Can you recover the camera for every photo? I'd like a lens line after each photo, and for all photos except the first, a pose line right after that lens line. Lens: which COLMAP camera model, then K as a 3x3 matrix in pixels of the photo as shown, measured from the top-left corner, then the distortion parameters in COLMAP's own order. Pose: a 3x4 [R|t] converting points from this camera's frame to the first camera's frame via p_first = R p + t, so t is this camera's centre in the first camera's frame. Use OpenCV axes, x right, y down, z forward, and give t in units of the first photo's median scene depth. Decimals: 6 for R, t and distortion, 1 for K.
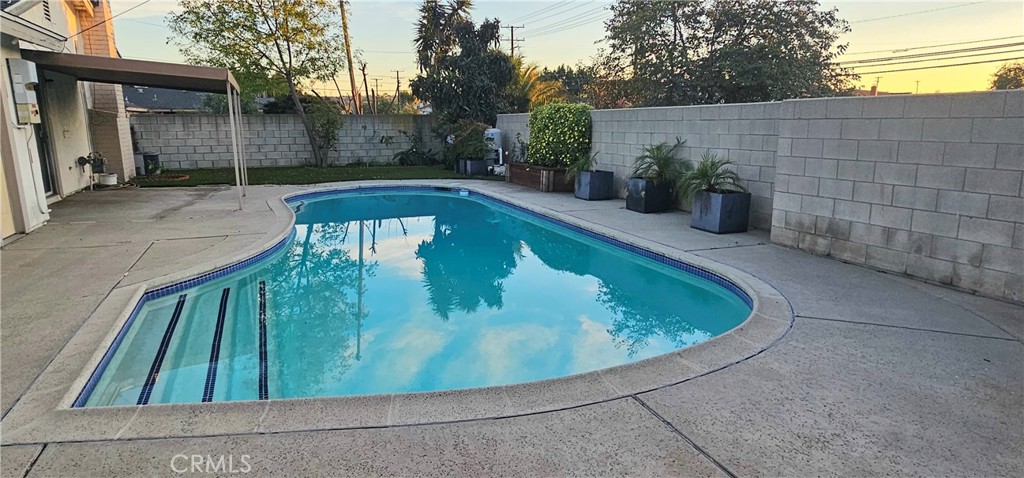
lens RADIAL K [[586.1, 0, 512.0], [0, 586.1, 239.0], [0, 0, 1]] dist [0.001037, -0.000499]
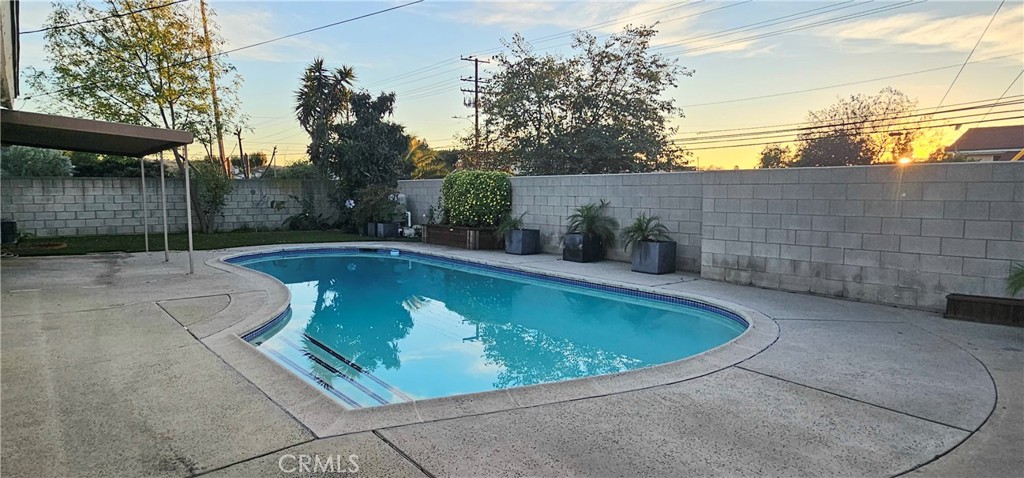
lens RADIAL K [[586.1, 0, 512.0], [0, 586.1, 239.0], [0, 0, 1]] dist [0.001037, -0.000499]
pose [[0.957956, -0.019449, 0.286254, -0.180882], [0.051574, 0.993122, -0.105118, 0.018813], [-0.282240, 0.115462, 0.952370, -0.068711]]
